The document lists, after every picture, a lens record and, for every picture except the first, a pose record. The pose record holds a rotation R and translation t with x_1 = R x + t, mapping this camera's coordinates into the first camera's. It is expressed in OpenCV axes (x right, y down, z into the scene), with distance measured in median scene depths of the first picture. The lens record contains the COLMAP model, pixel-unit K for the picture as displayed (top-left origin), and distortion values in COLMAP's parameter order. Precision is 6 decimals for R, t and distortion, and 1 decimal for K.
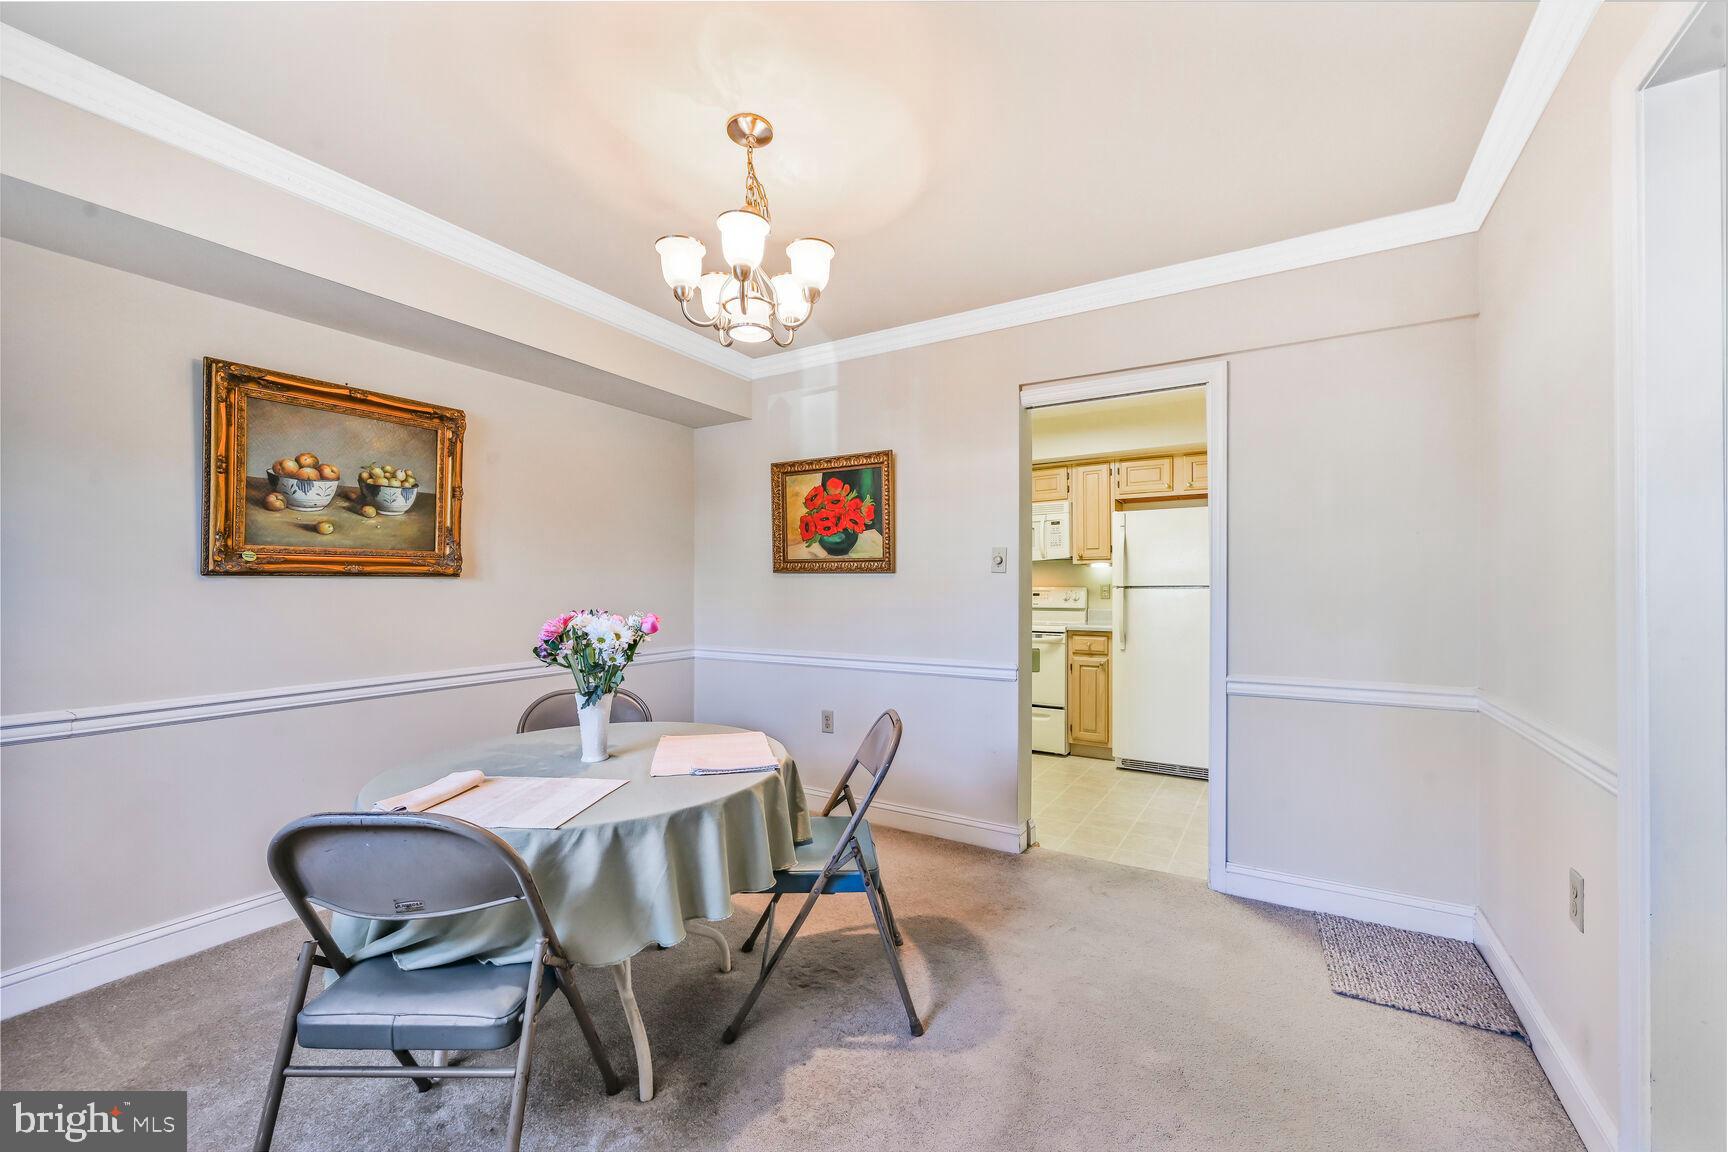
lens RADIAL K [[686.1, 0, 865.3], [0, 686.1, 583.8], [0, 0, 1]] dist [0.000466, -0.000052]
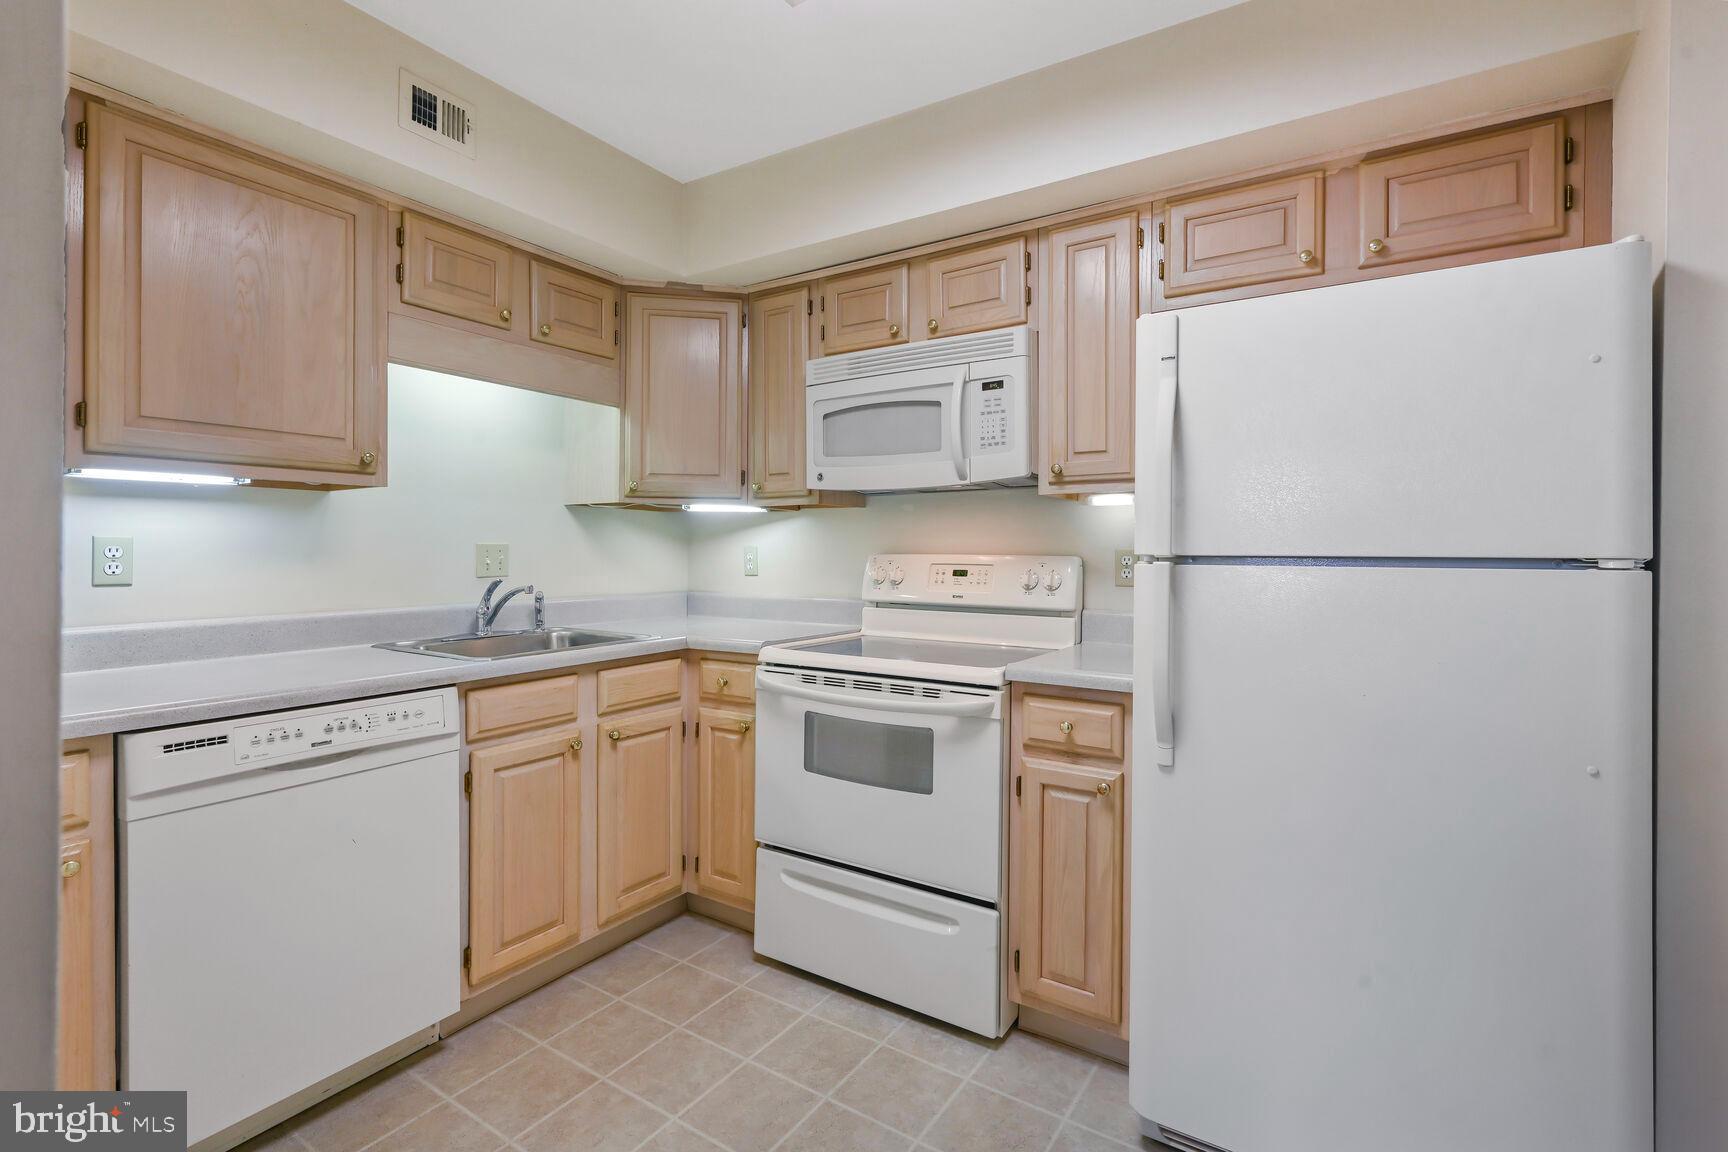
lens RADIAL K [[790.7, 0, 863.0], [0, 790.7, 561.8], [0, 0, 1]] dist [0.000178, 0.000064]
pose [[0.999693, 0.002282, -0.024663, 0.248412], [-0.001807, 0.999813, 0.019267, -0.000394], [0.024702, -0.019216, 0.999510, 0.644763]]
